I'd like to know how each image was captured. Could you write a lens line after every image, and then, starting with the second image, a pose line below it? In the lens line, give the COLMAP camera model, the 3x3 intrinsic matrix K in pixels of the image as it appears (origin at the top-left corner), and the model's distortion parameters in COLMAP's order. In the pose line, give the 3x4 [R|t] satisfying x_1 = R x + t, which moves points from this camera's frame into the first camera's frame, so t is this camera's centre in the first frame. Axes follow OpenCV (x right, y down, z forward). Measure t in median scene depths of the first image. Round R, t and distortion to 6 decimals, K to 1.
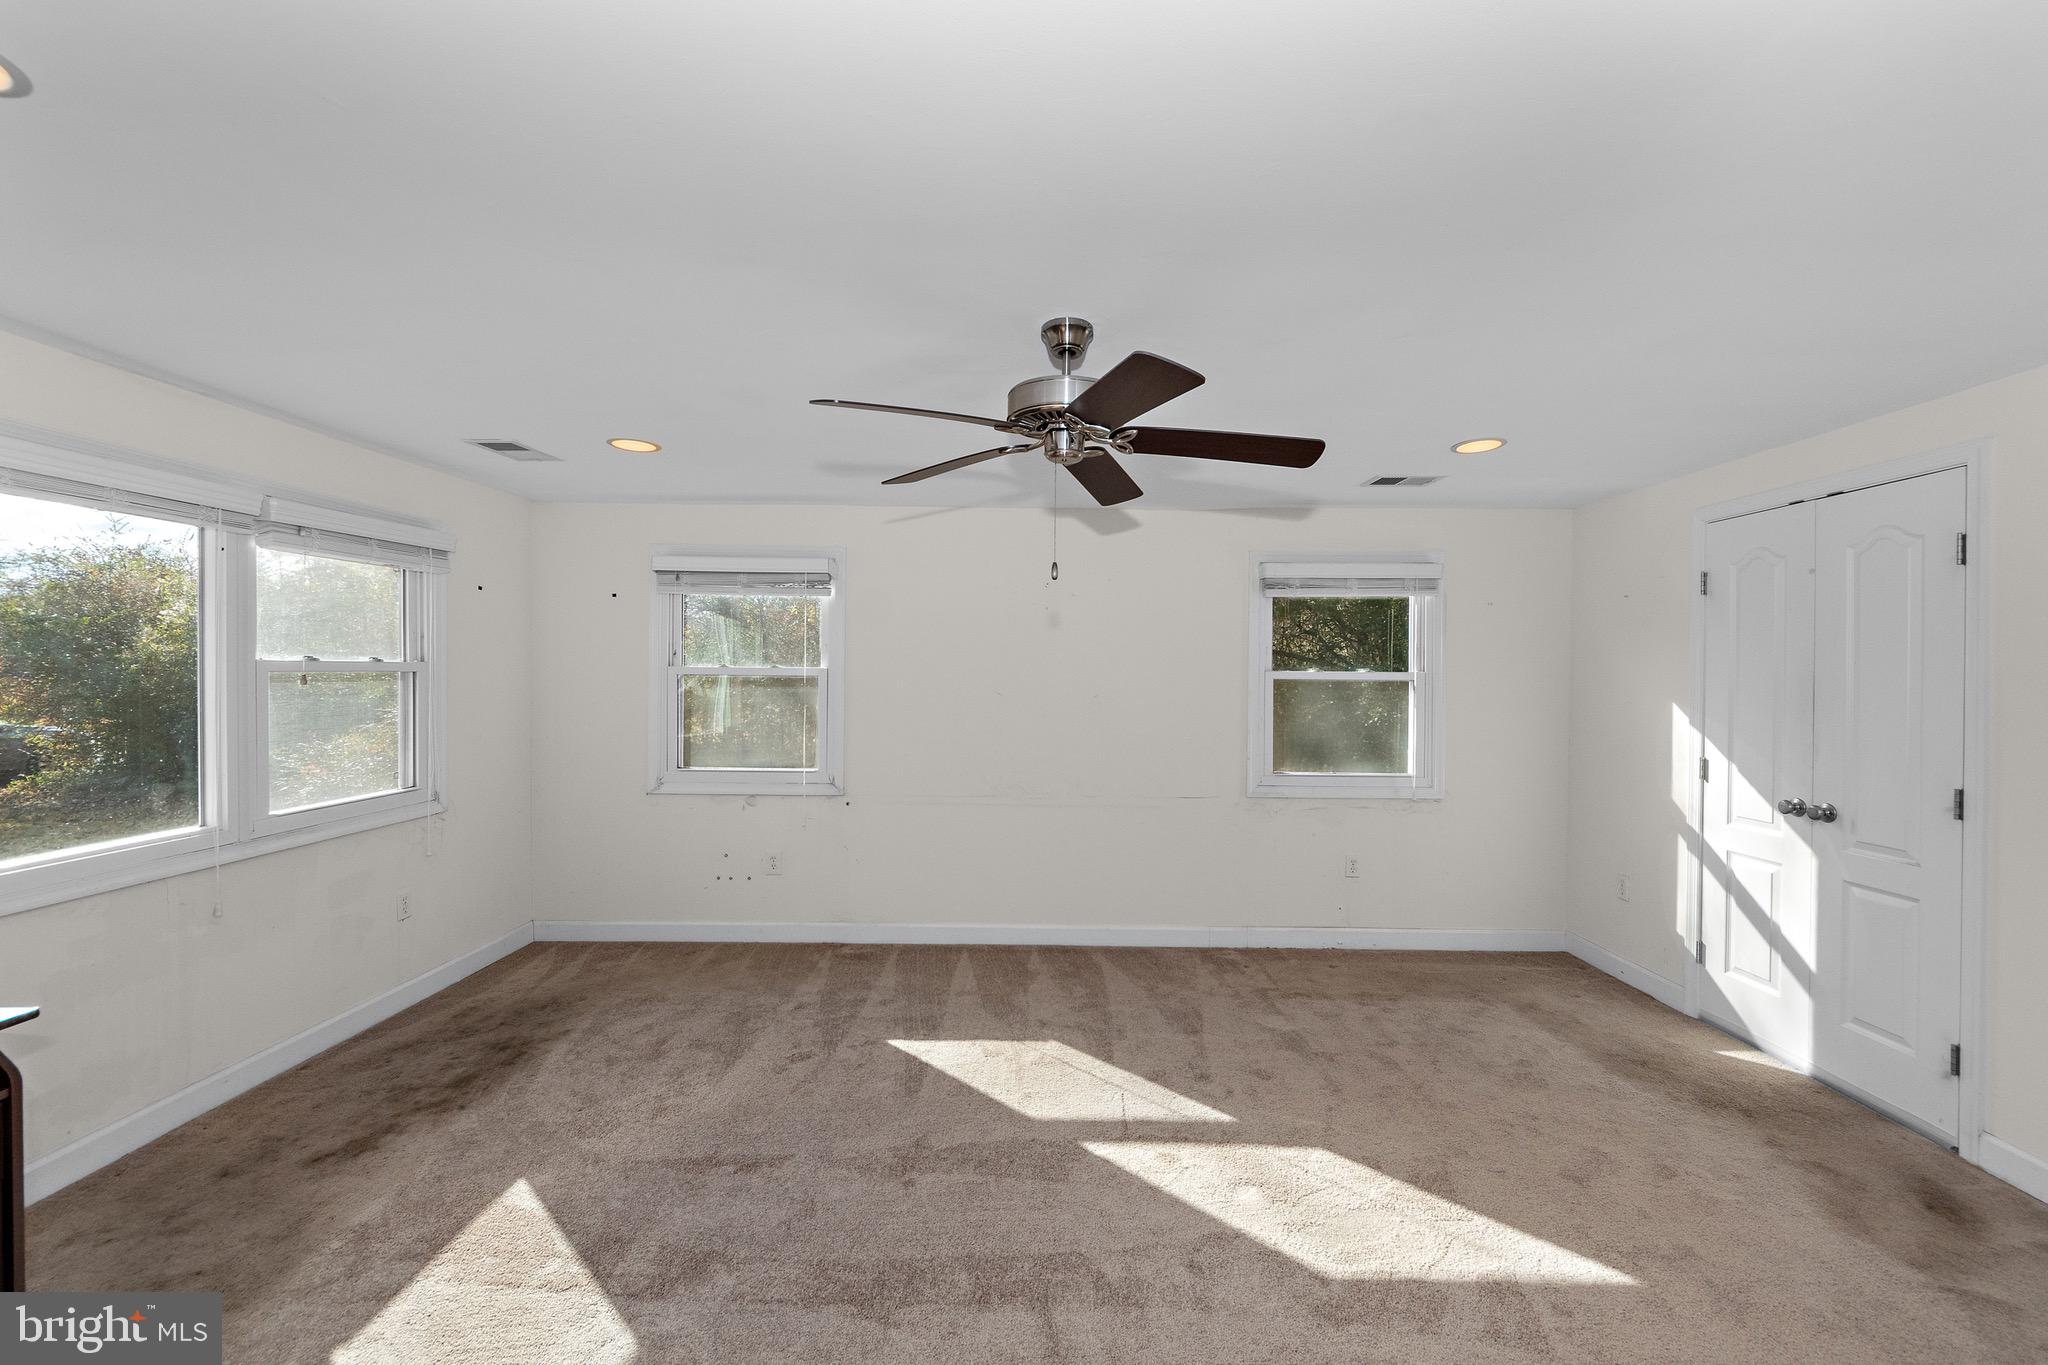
lens RADIAL K [[776.2, 0, 1036.0], [0, 776.2, 675.8], [0, 0, 1]] dist [0.000290, -0.004745]
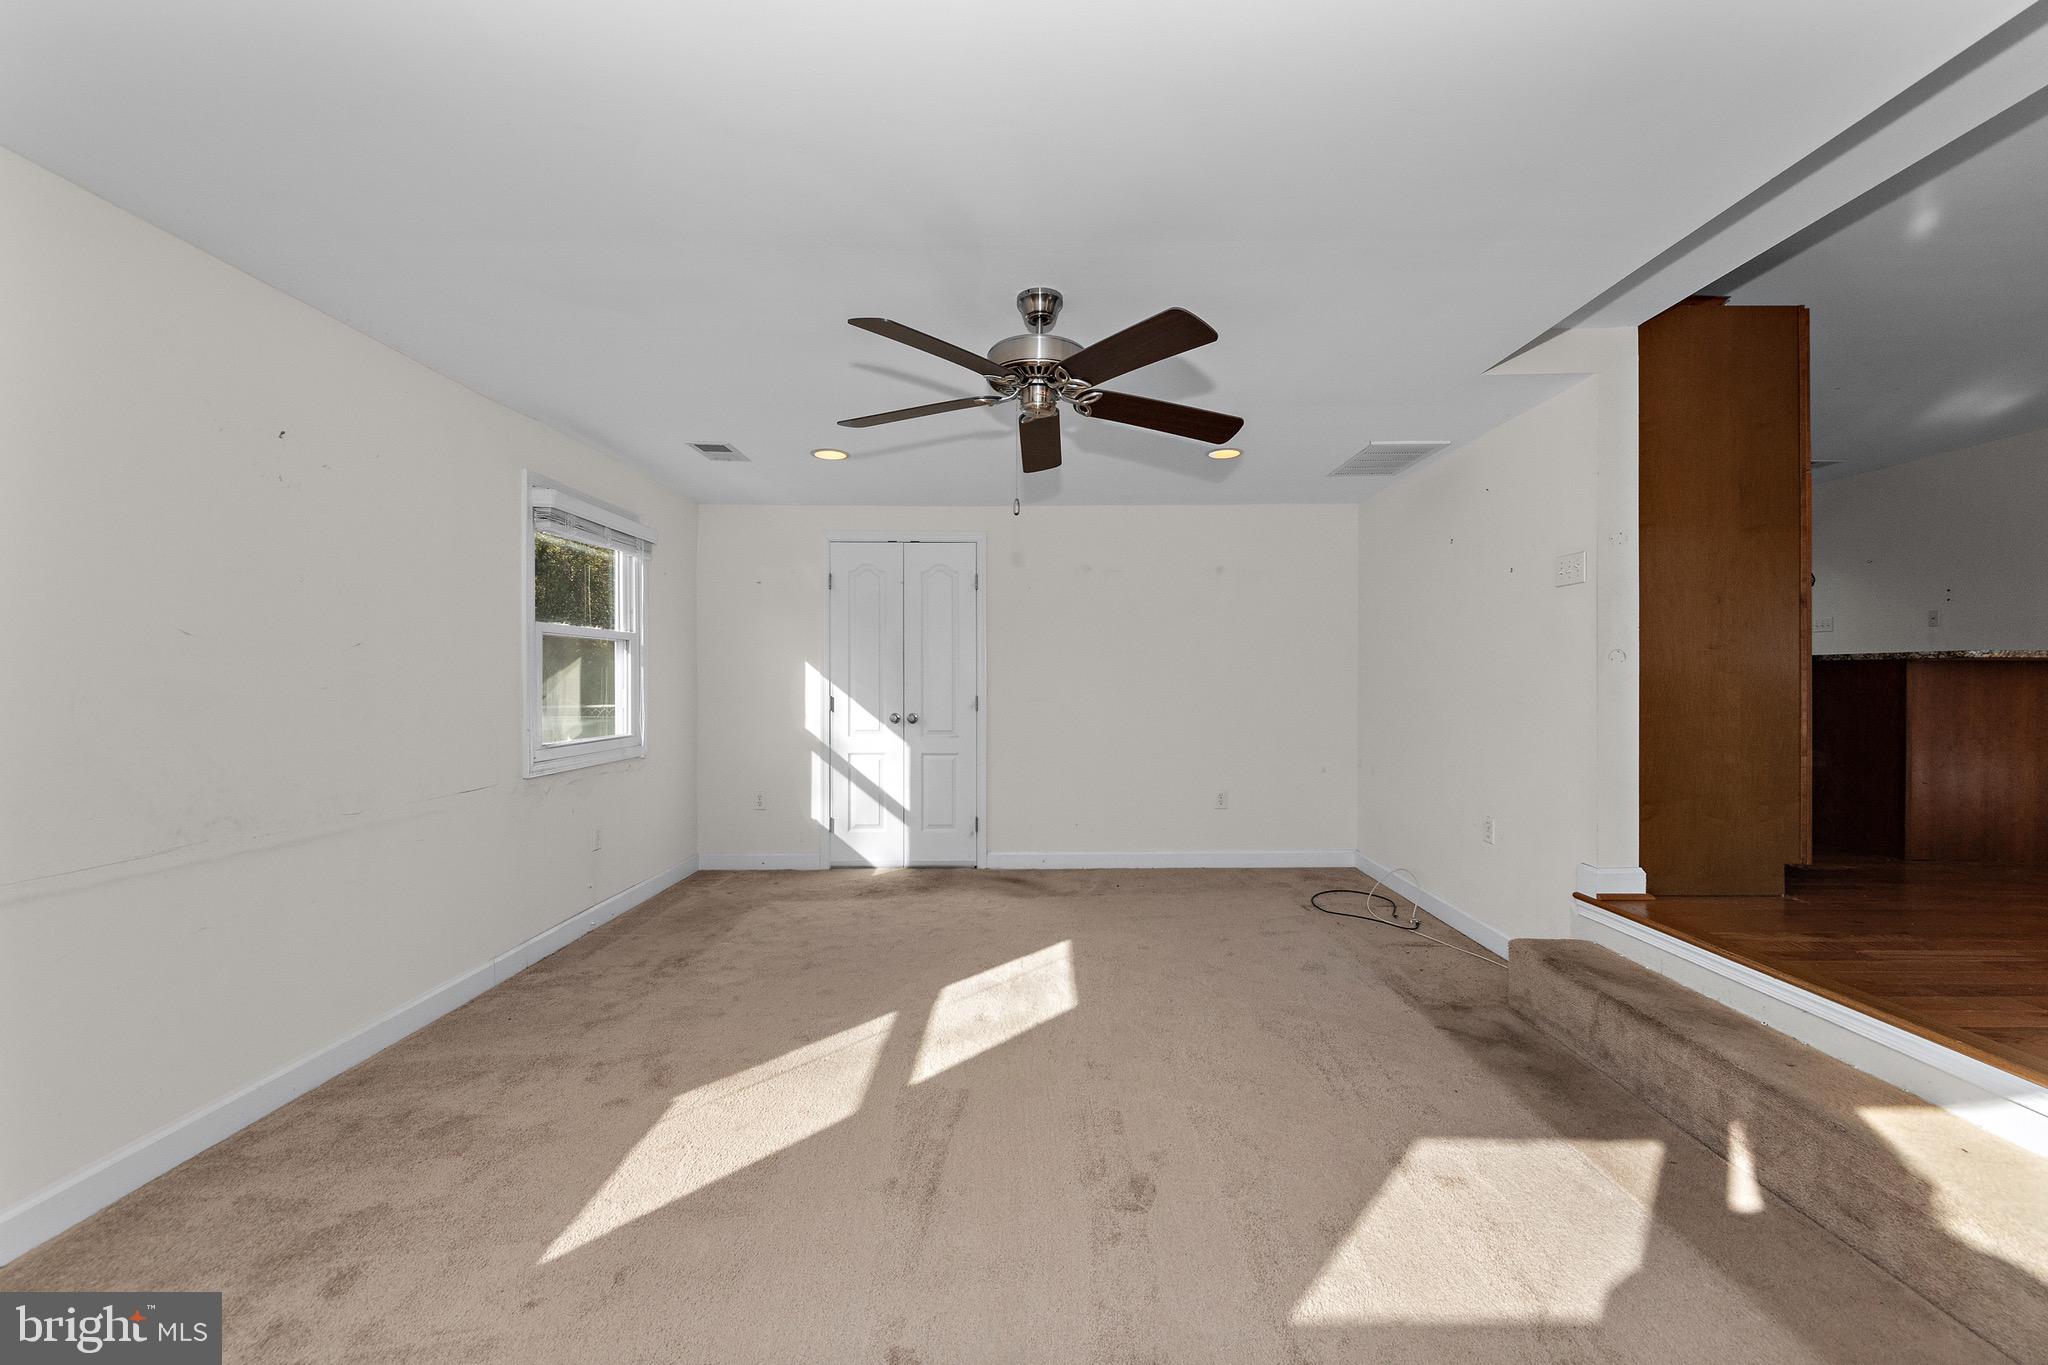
lens RADIAL K [[776.2, 0, 1033.9], [0, 776.2, 683.4], [0, 0, 1]] dist [0.000290, -0.004745]
pose [[-0.000424, -0.014077, 0.999901, -0.657862], [-0.002001, 0.999899, 0.014076, 0.058642], [-0.999998, -0.001995, -0.000452, 0.604337]]
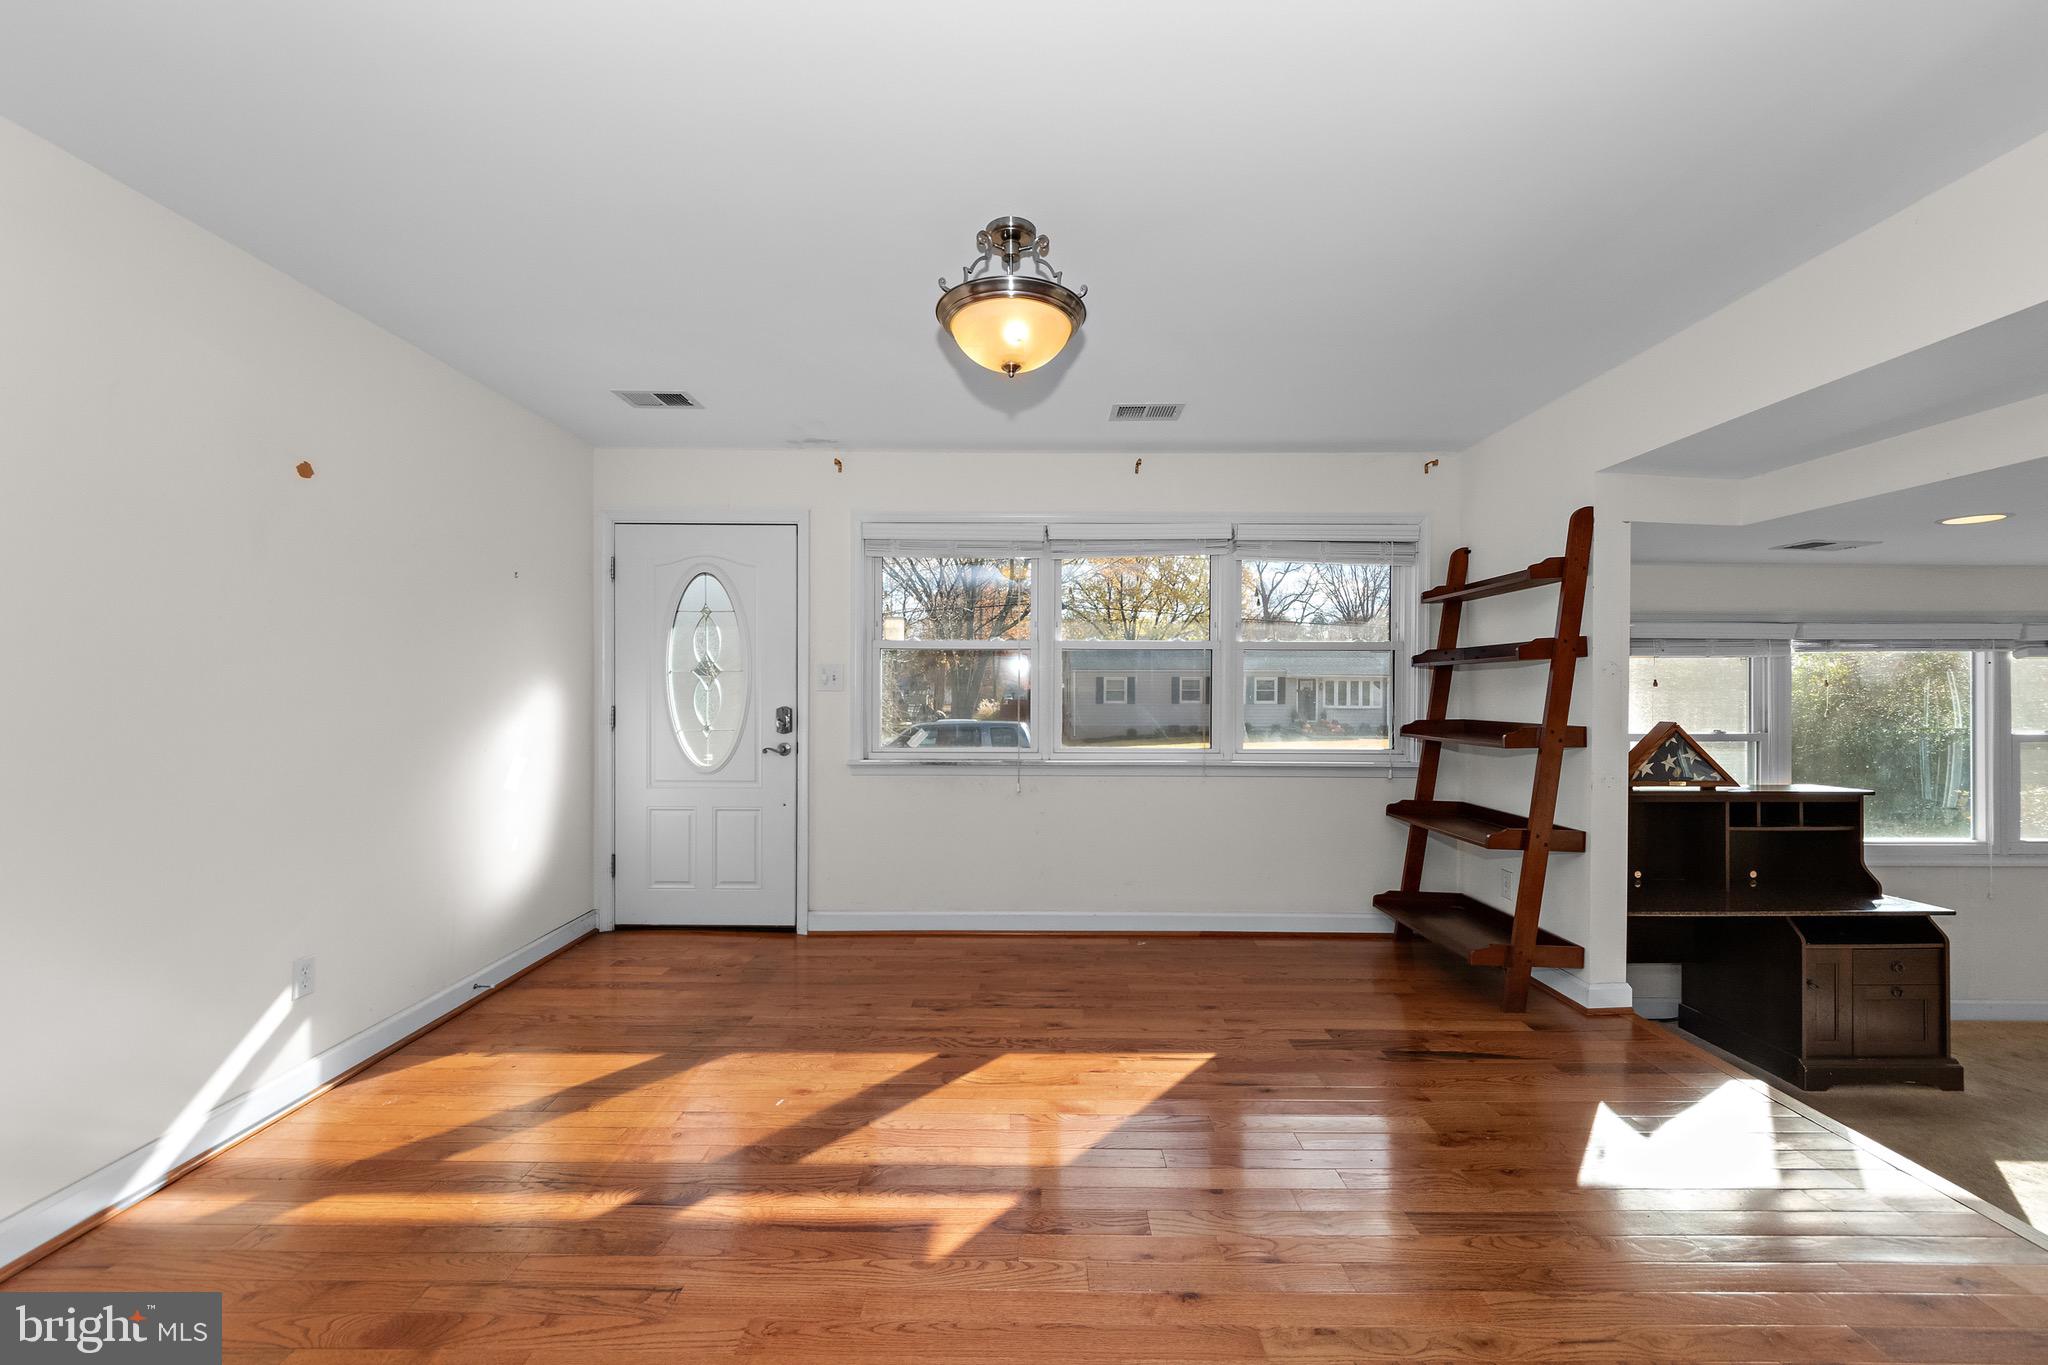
lens RADIAL K [[776.2, 0, 1020.9], [0, 776.2, 696.0], [0, 0, 1]] dist [0.000290, -0.004745]
pose [[0.005796, 0.000323, -0.999983, 0.371136], [-0.003225, 0.999995, 0.000304, -0.072877], [0.999978, 0.003223, 0.005797, -0.747835]]
